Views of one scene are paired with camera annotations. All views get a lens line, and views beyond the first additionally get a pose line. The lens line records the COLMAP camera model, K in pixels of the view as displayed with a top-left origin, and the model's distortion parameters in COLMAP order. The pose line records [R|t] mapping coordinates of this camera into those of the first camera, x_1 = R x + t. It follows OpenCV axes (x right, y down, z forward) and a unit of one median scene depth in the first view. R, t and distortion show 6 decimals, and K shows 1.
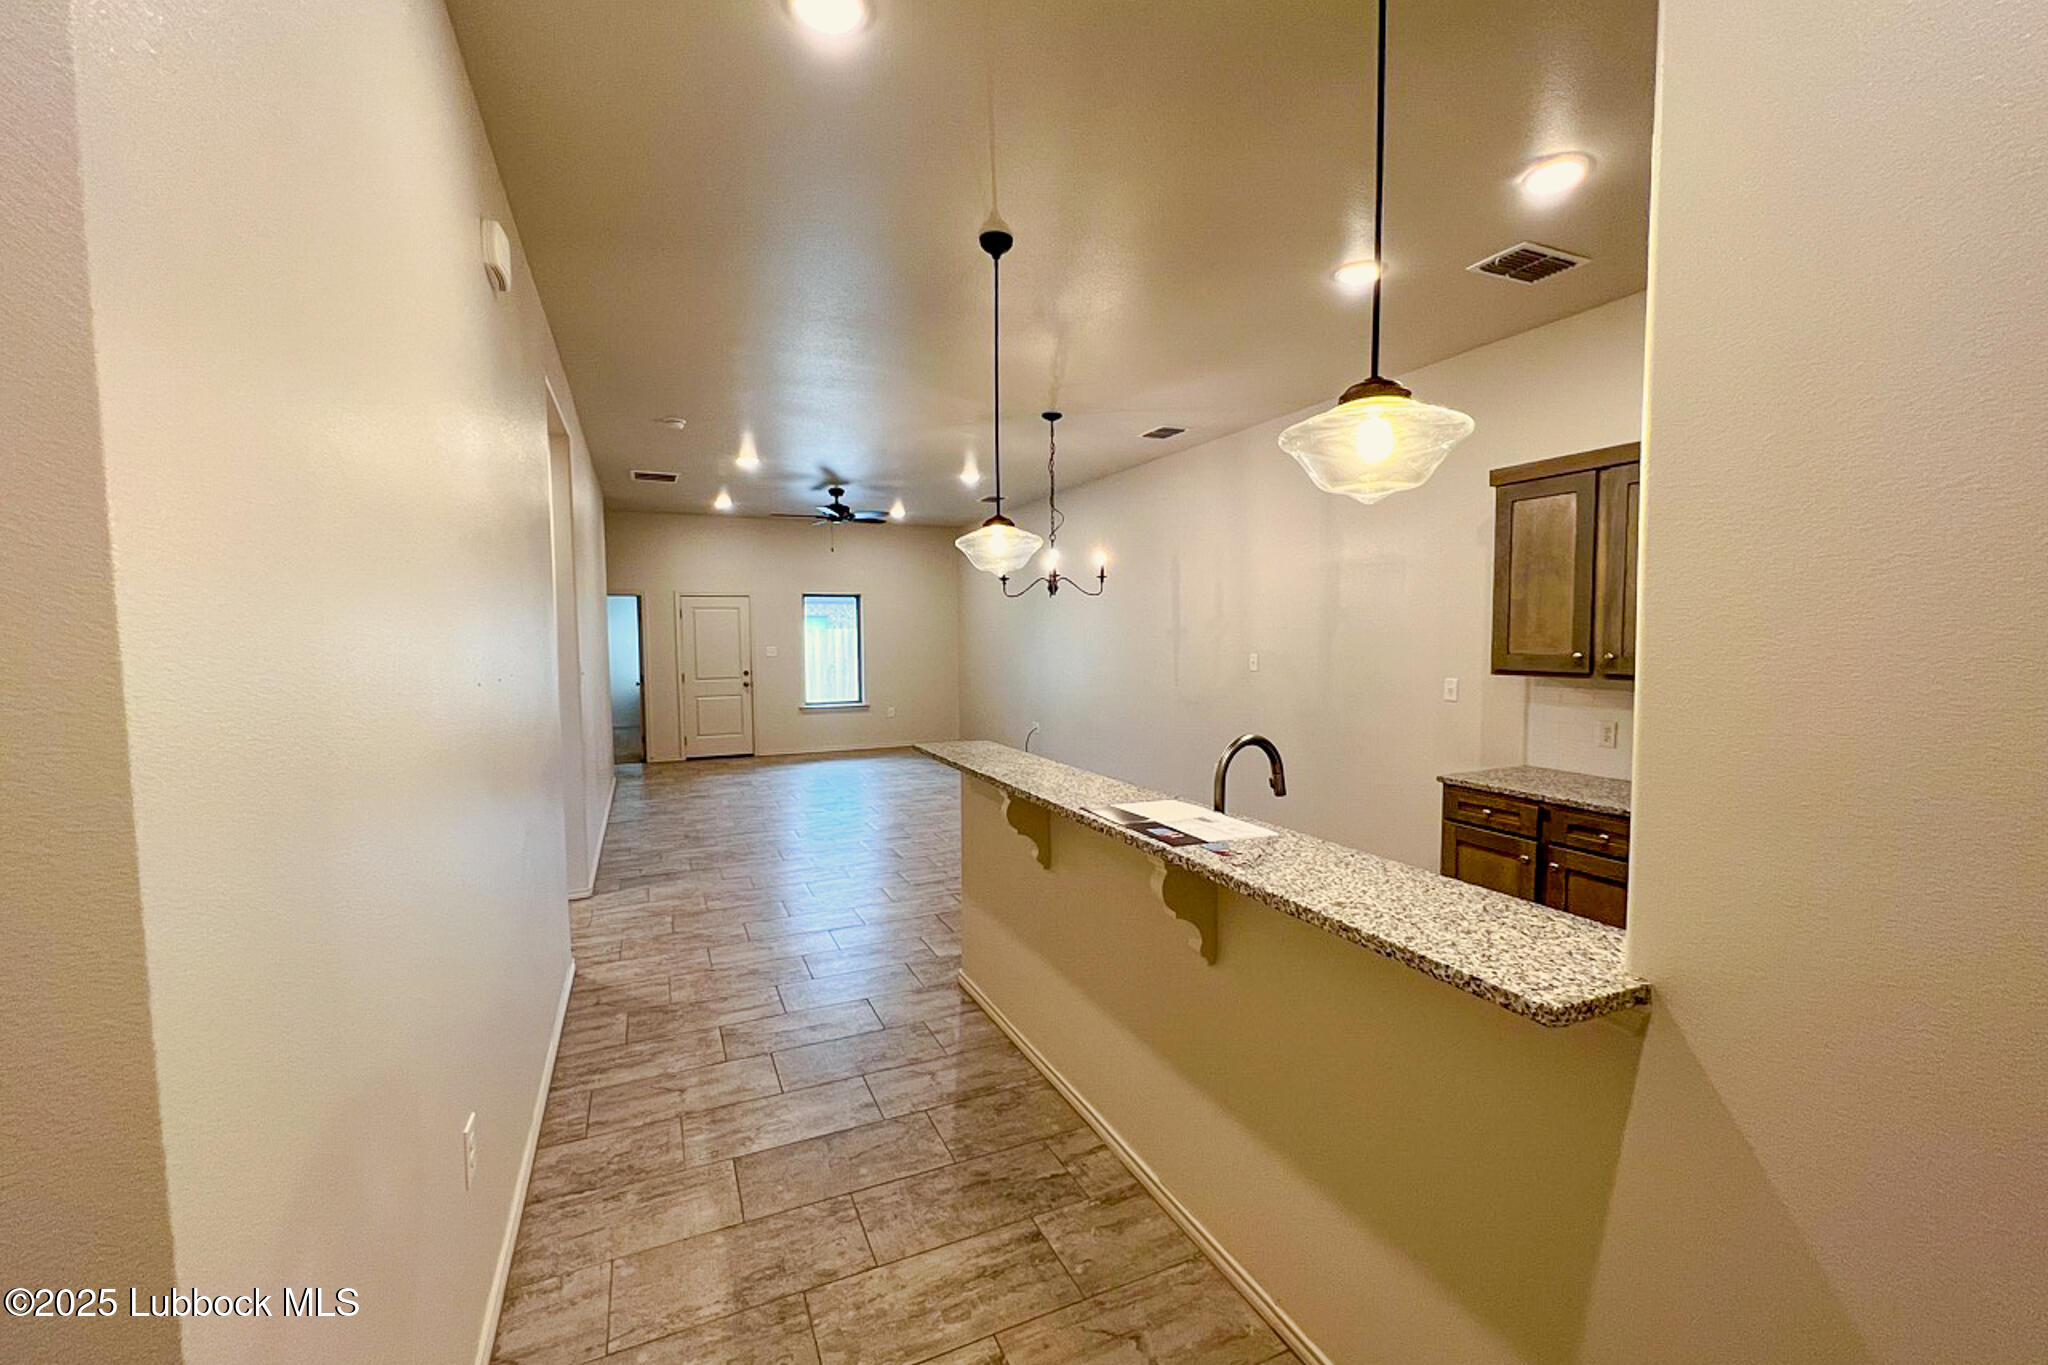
lens RADIAL K [[815.1, 0, 1021.8], [0, 815.1, 689.9], [0, 0, 1]] dist [-0.001472, -0.000229]
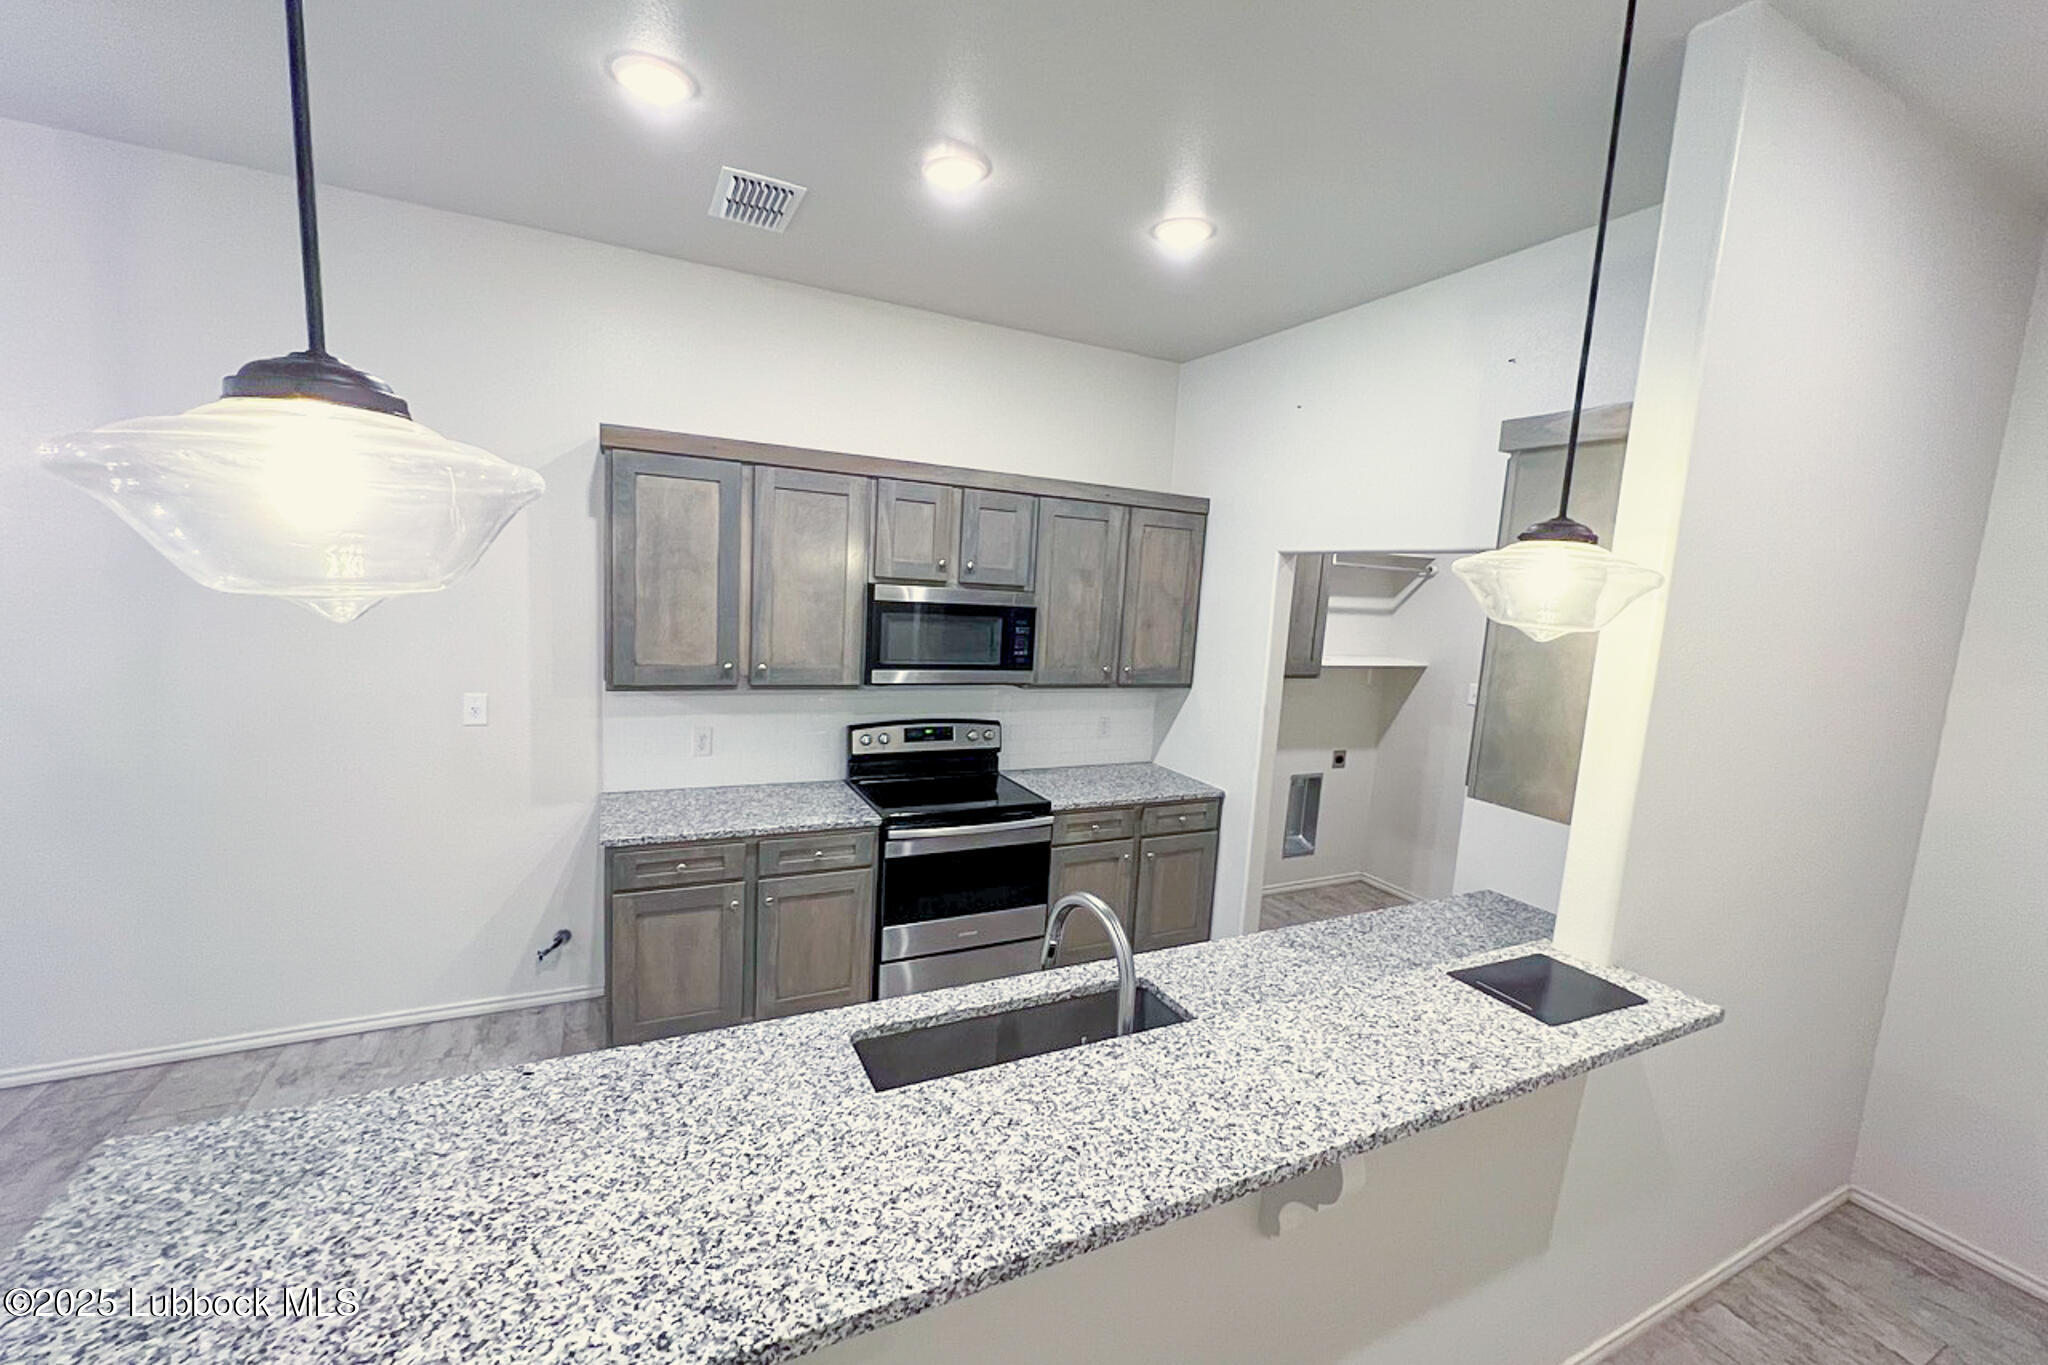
lens RADIAL K [[815.1, 0, 1024.3], [0, 815.1, 692.7], [0, 0, 1]] dist [-0.001472, -0.000229]
pose [[-0.043308, -0.123887, 0.991351, -0.094955], [0.007679, 0.992211, 0.124330, -0.049967], [-0.999032, 0.012997, -0.042020, 0.285524]]
